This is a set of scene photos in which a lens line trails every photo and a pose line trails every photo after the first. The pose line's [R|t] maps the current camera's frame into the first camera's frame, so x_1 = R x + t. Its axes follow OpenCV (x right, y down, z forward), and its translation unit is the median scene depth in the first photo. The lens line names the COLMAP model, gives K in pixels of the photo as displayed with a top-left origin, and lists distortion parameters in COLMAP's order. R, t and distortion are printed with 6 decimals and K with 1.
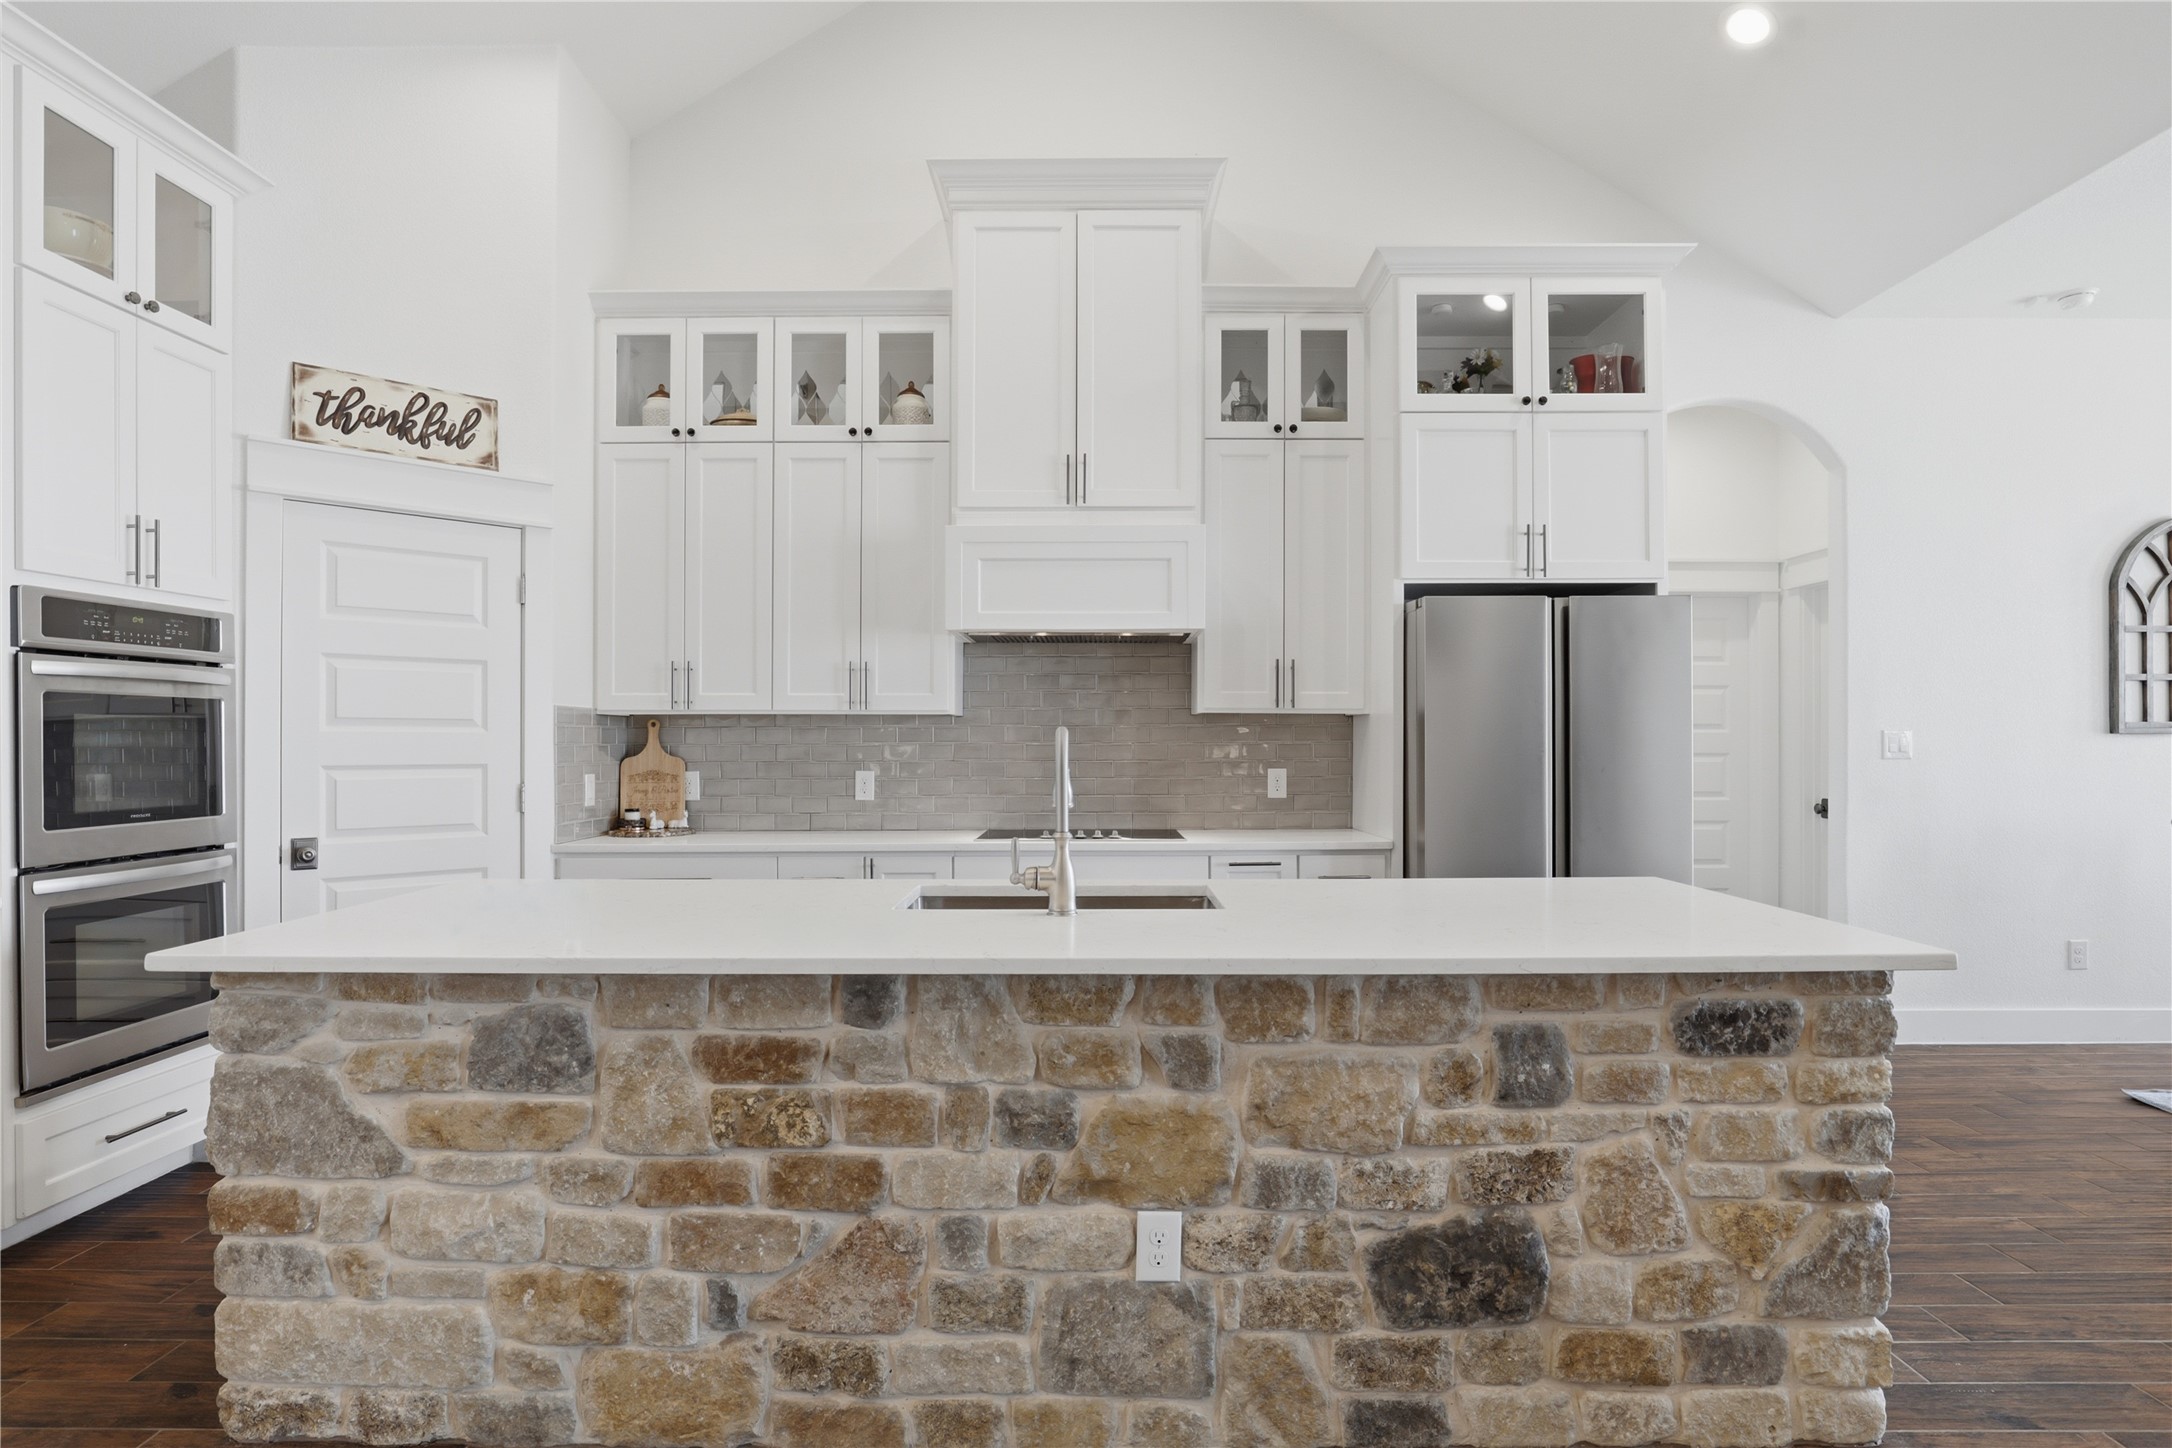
lens RADIAL K [[1098.9, 0, 1087.9], [0, 1098.9, 752.7], [0, 0, 1]] dist [-0.020361, -0.000779]
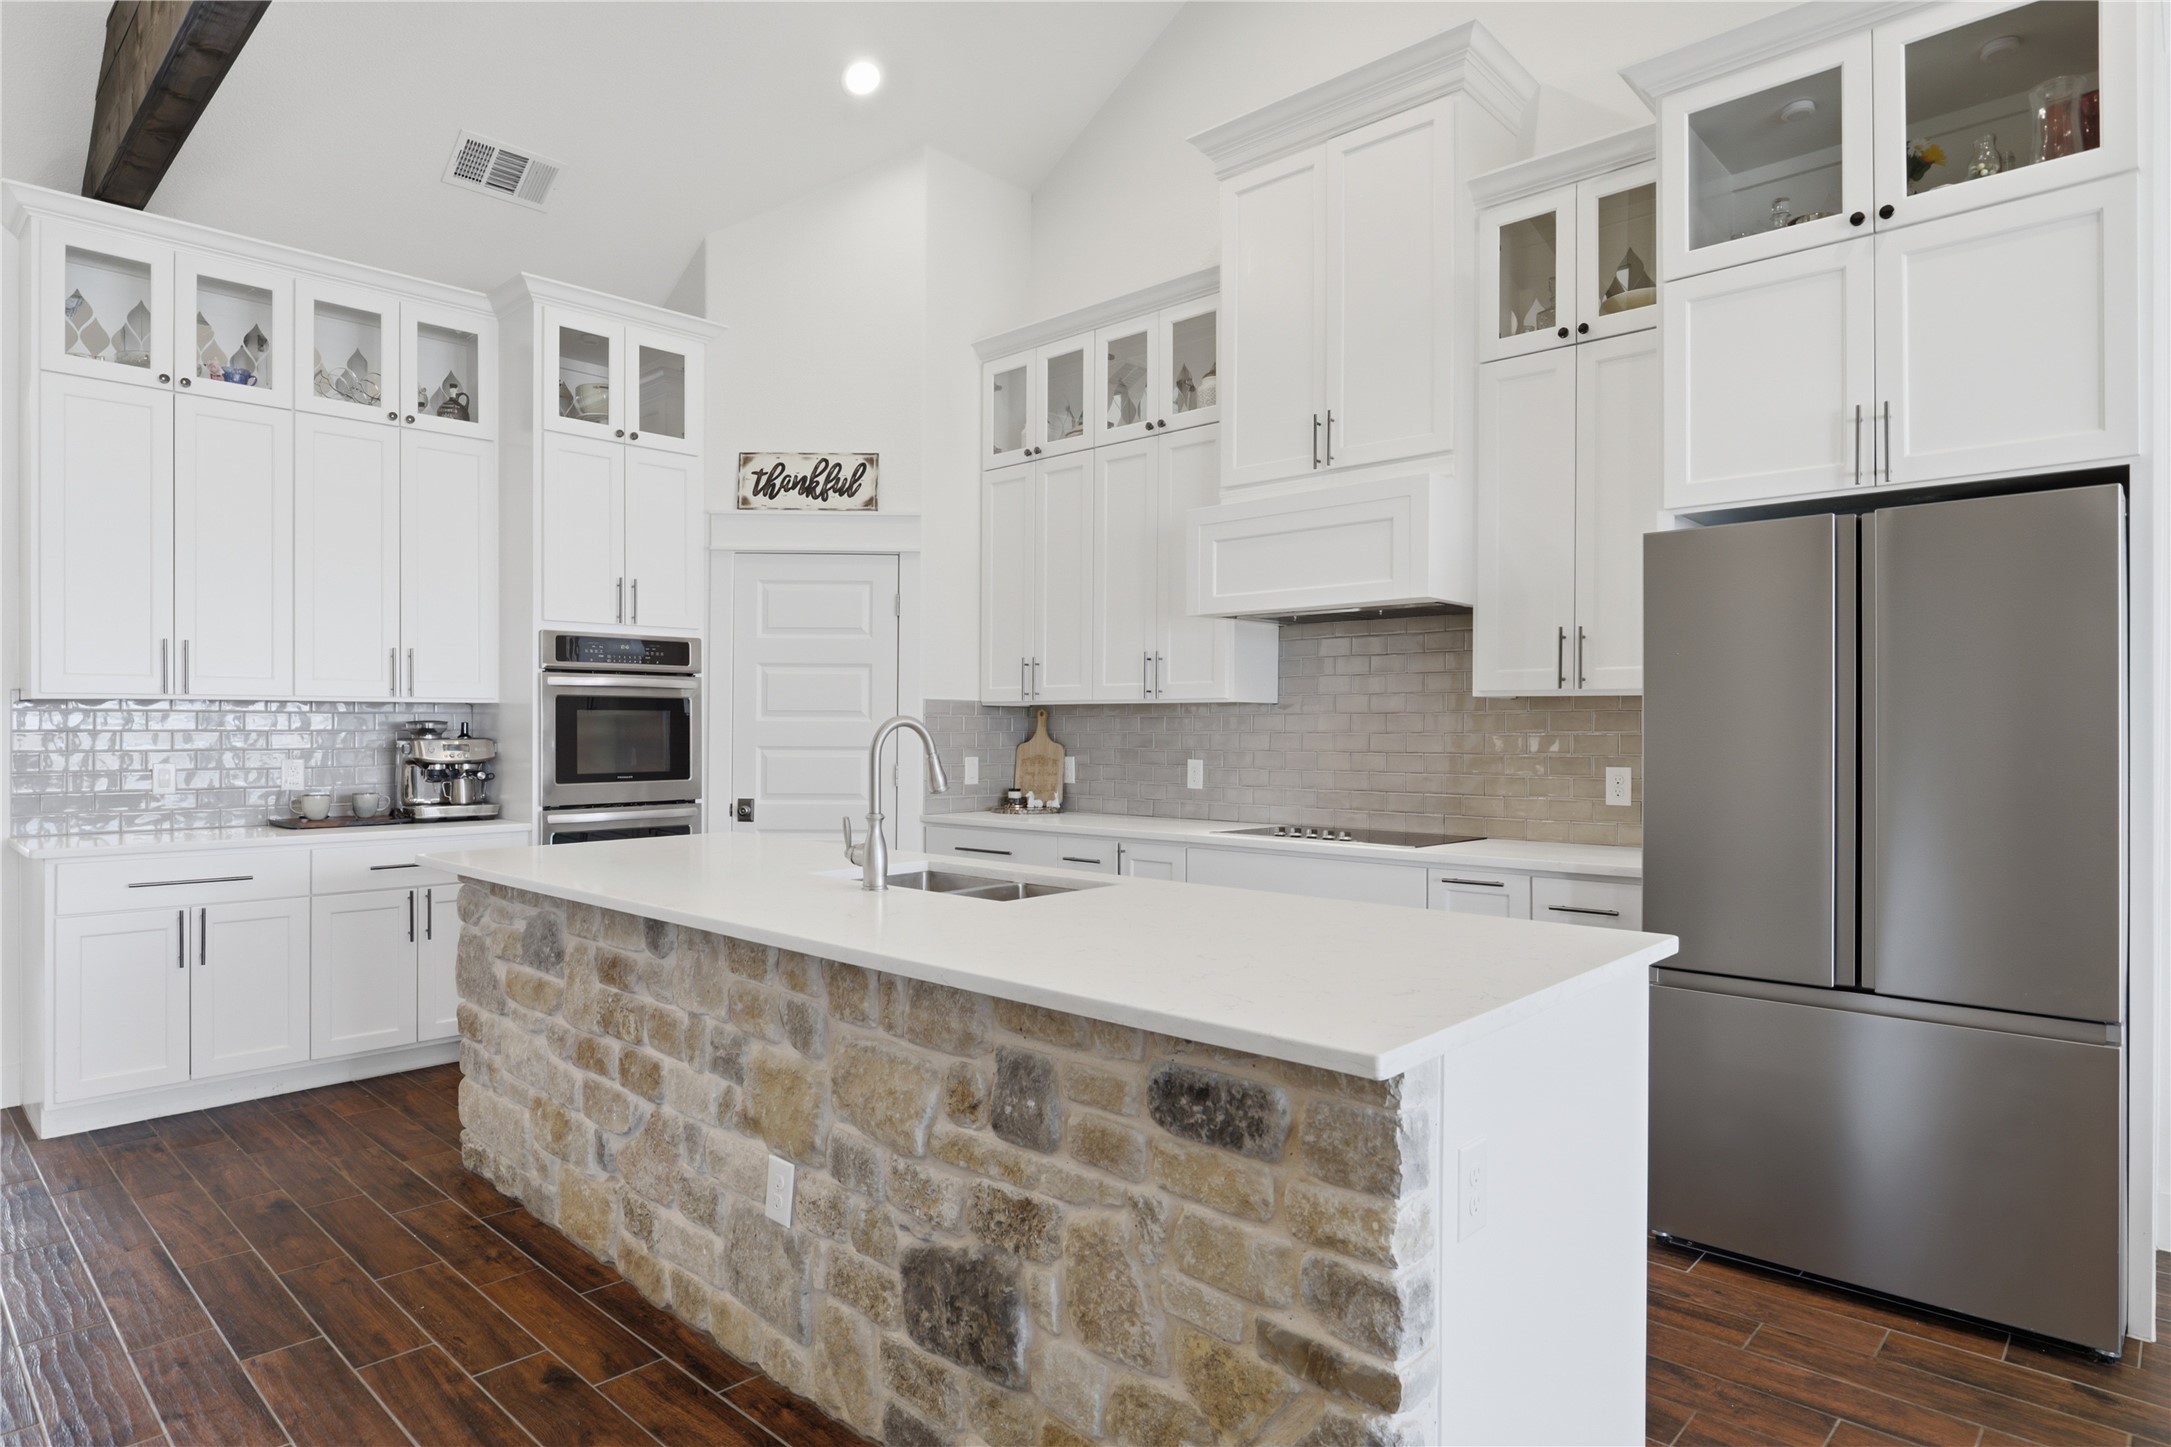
lens RADIAL K [[1194.0, 0, 1088.0], [0, 1194.0, 732.0], [0, 0, 1]] dist [-0.012768, -0.001028]
pose [[0.738422, 0.005260, -0.674319, 0.599862], [-0.010820, 0.999933, -0.004048, -0.003864], [0.674252, 0.010285, 0.738430, 0.176632]]
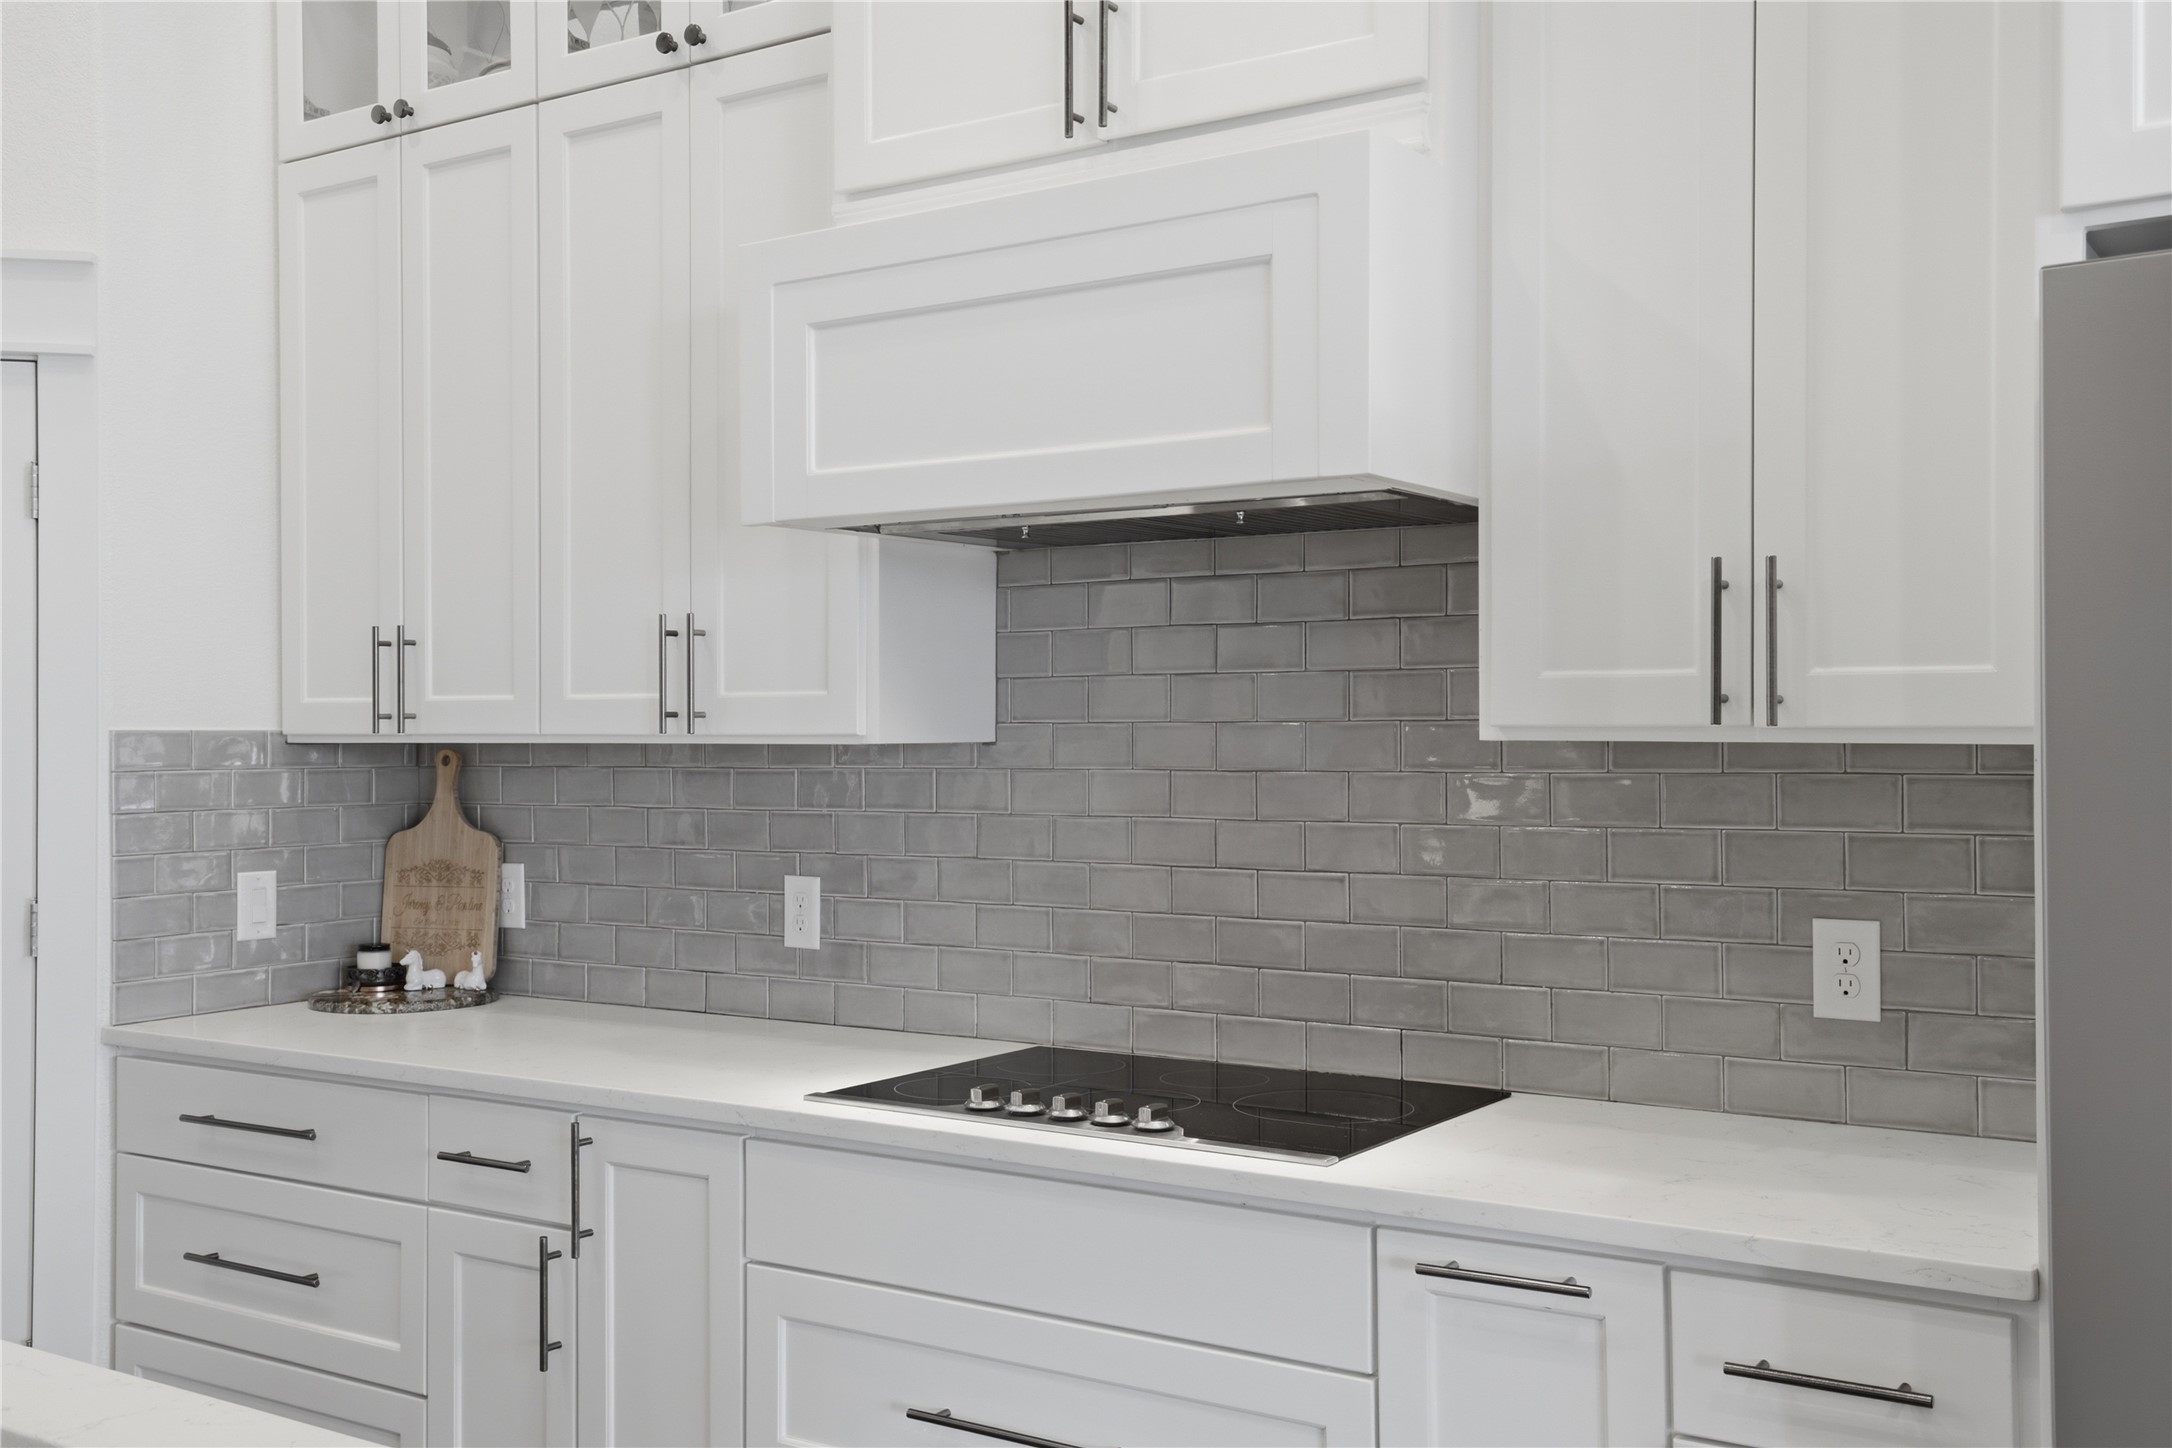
lens RADIAL K [[2055.6, 0, 1085.8], [0, 2055.6, 721.4], [0, 0, 1]] dist [0.036173, 0.000000]
pose [[0.838137, -0.004997, -0.545437, 0.397937], [-0.001349, 0.999936, -0.011234, -0.042954], [0.545458, 0.010151, 0.838077, 0.548311]]
